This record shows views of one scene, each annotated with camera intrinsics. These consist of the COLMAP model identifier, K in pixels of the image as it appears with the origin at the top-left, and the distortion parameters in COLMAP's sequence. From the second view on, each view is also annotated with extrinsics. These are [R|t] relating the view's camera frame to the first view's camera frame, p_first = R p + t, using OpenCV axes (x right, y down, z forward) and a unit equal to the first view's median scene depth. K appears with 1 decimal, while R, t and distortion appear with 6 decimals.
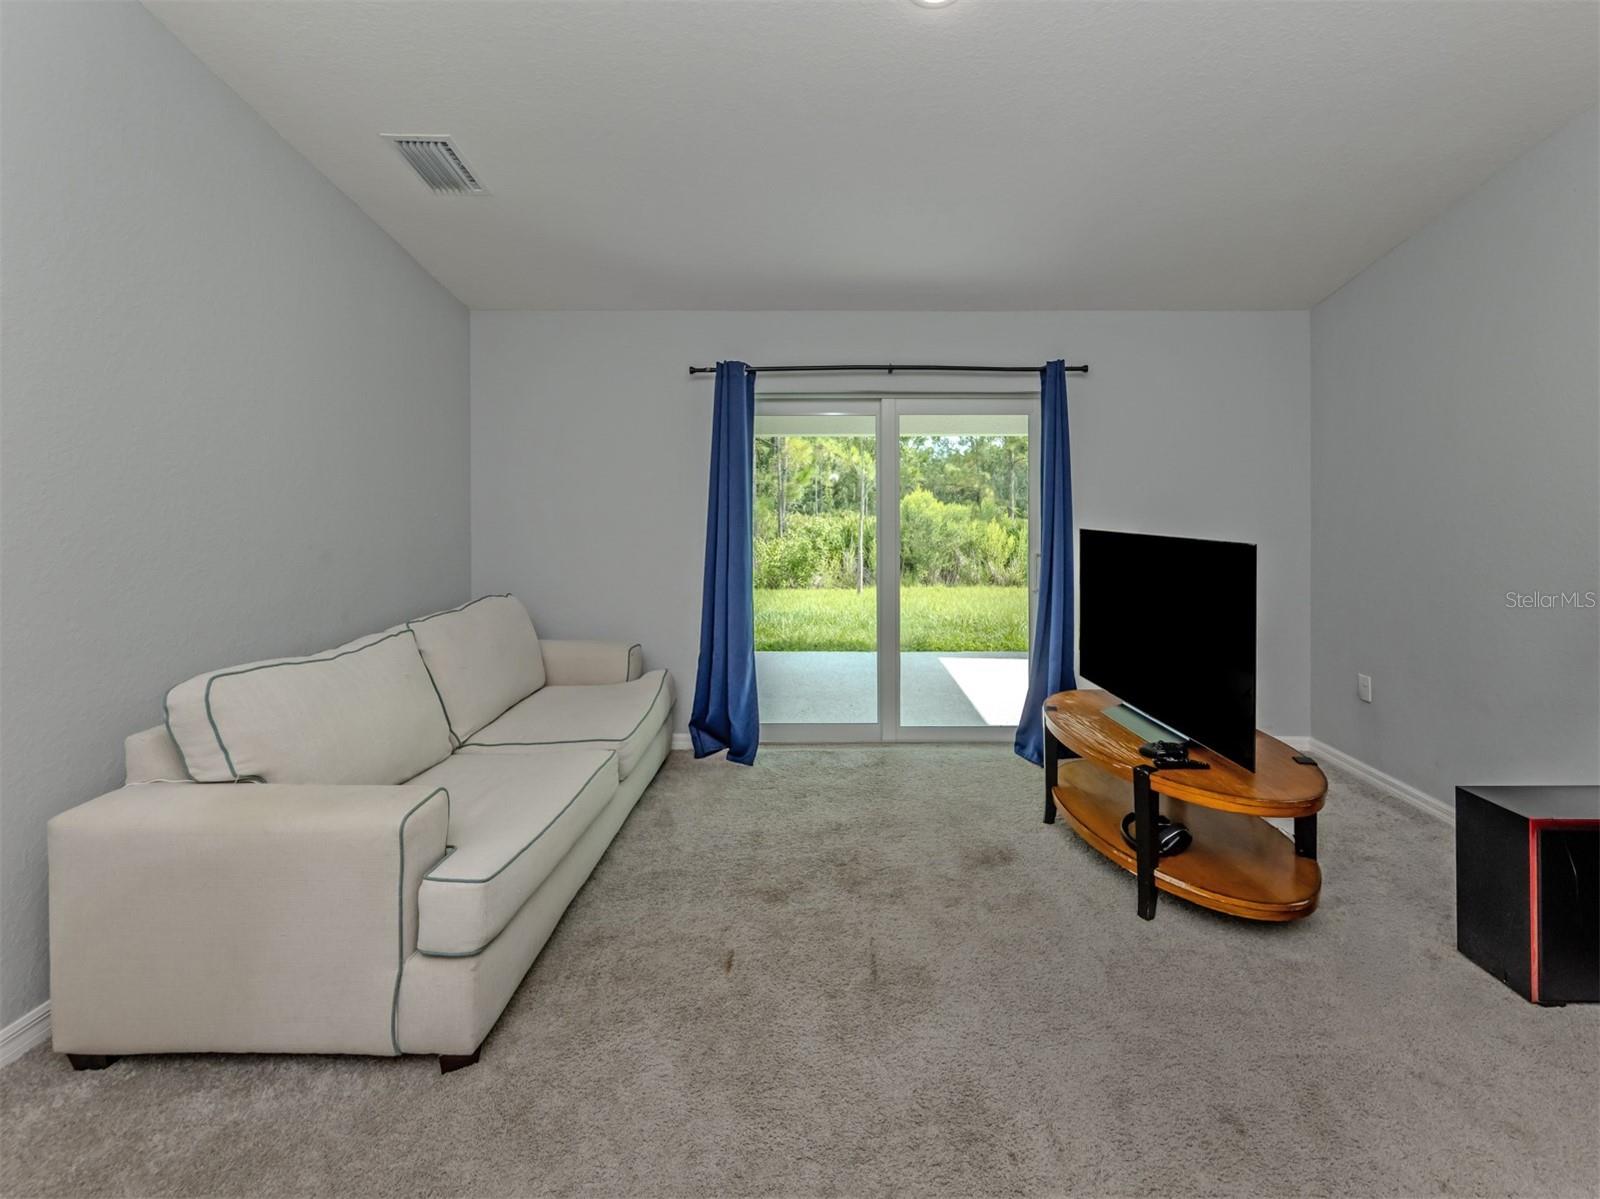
lens RADIAL K [[726.1, 0, 830.5], [0, 726.1, 512.5], [0, 0, 1]] dist [0.004983, 0.000381]
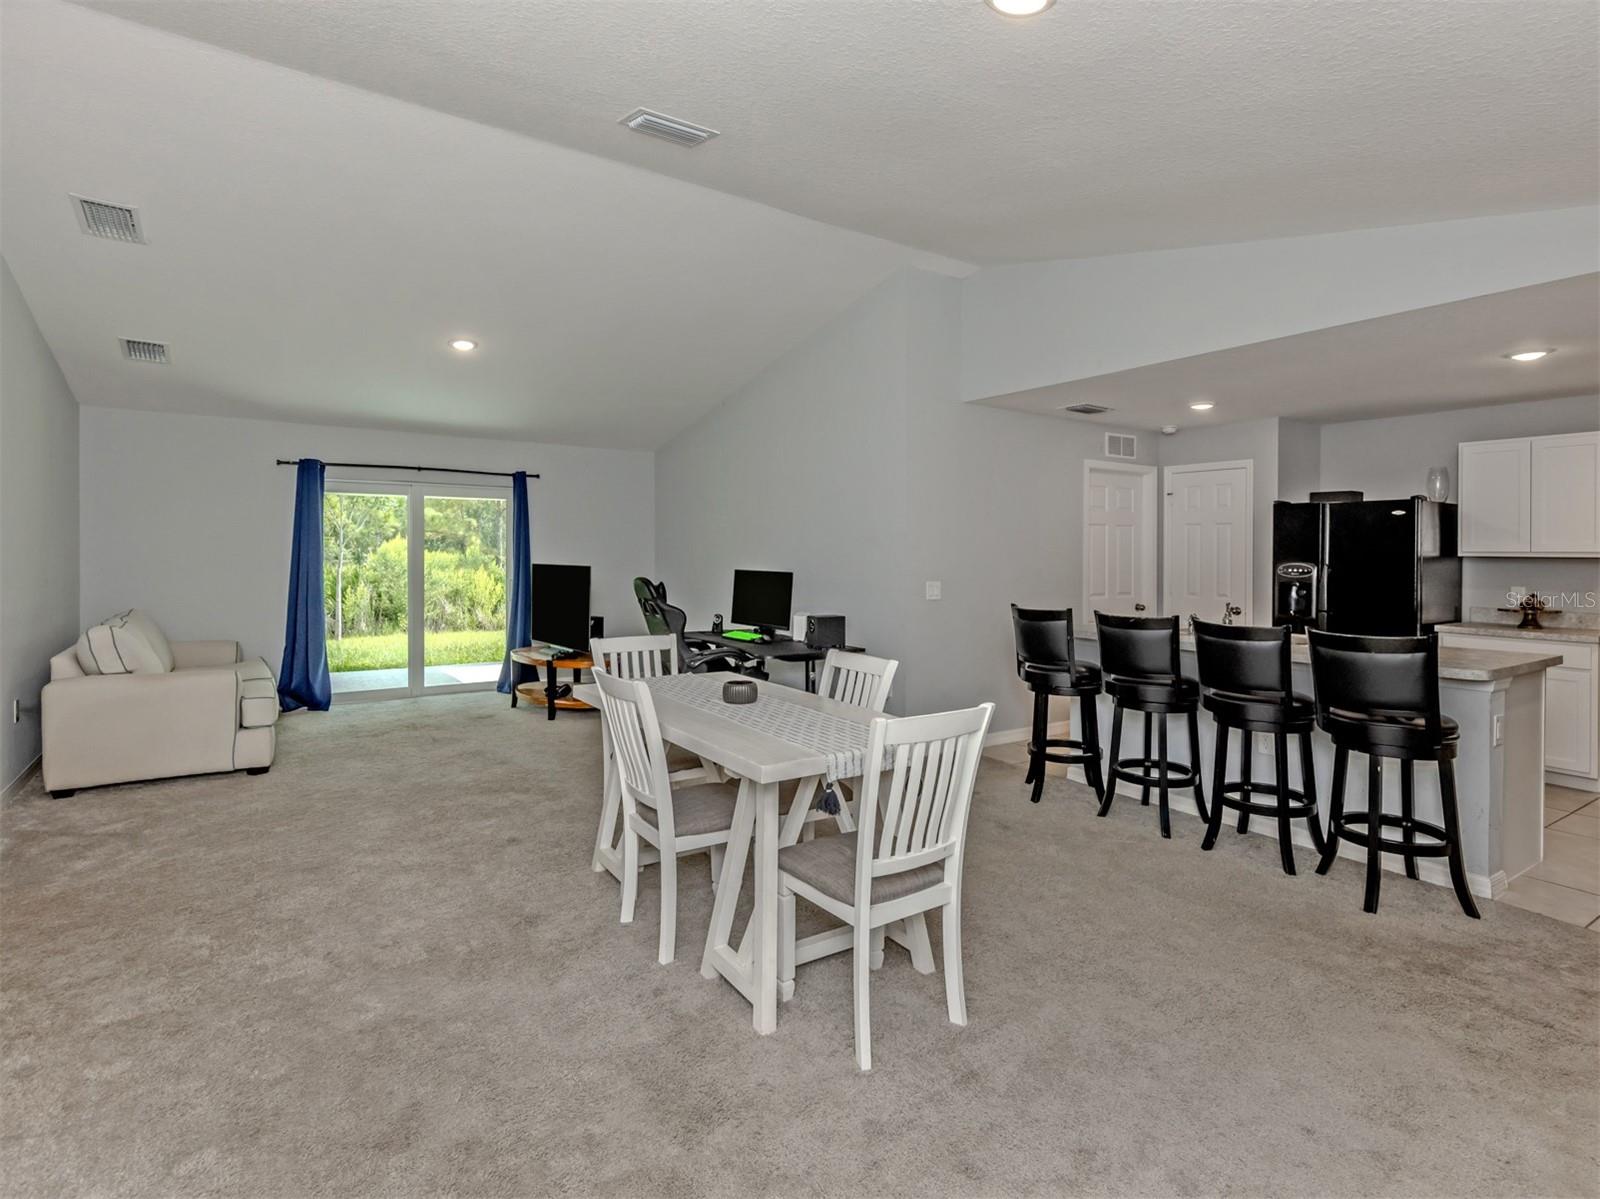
lens RADIAL K [[825.3, 0, 813.1], [0, 825.3, 547.1], [0, 0, 1]] dist [0.006294, -0.003867]
pose [[0.822439, 0.008906, 0.568783, -0.251625], [0.002388, 0.999815, -0.019109, 0.019429], [-0.568848, 0.017075, 0.822265, -1.064141]]
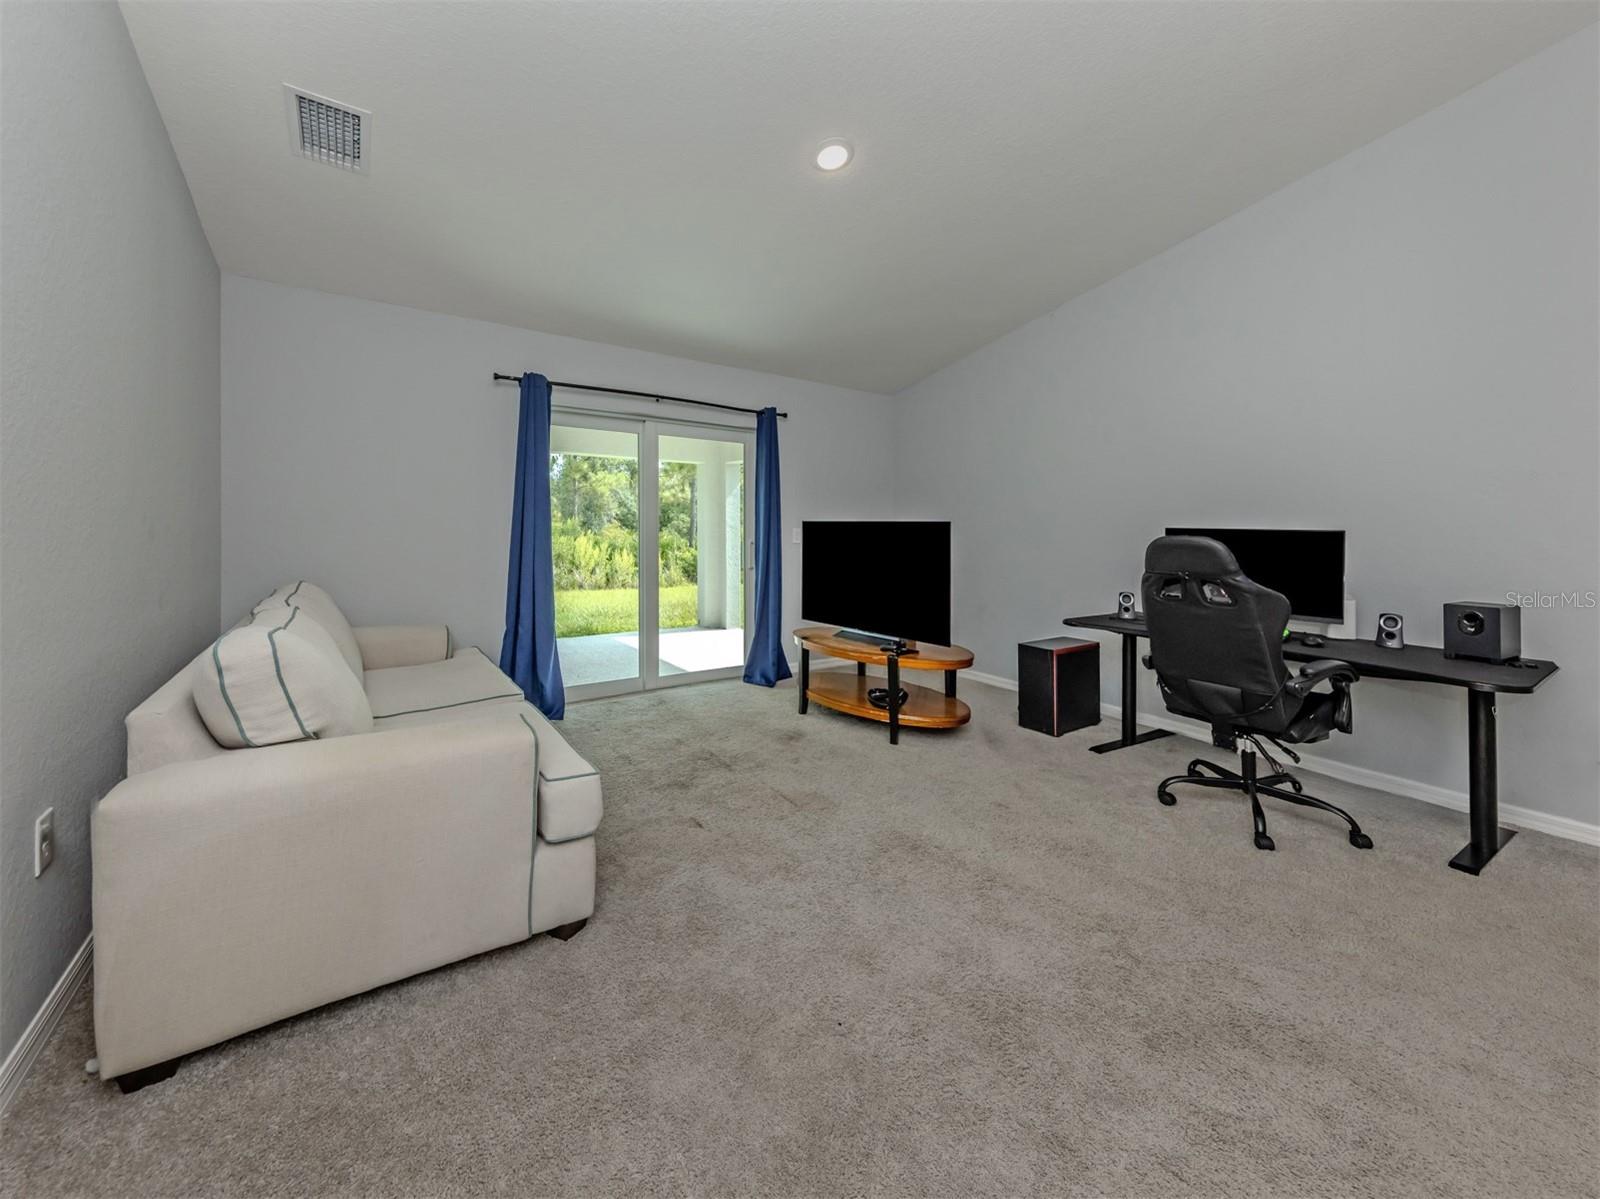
lens RADIAL K [[609.5, 0, 766.3], [0, 609.5, 534.5], [0, 0, 1]] dist [0.006941, -0.001025]
pose [[0.833841, 0.005181, 0.551980, -0.356464], [-0.004616, 0.999986, -0.002412, 0.045788], [-0.551985, -0.000537, 0.833854, -0.007114]]
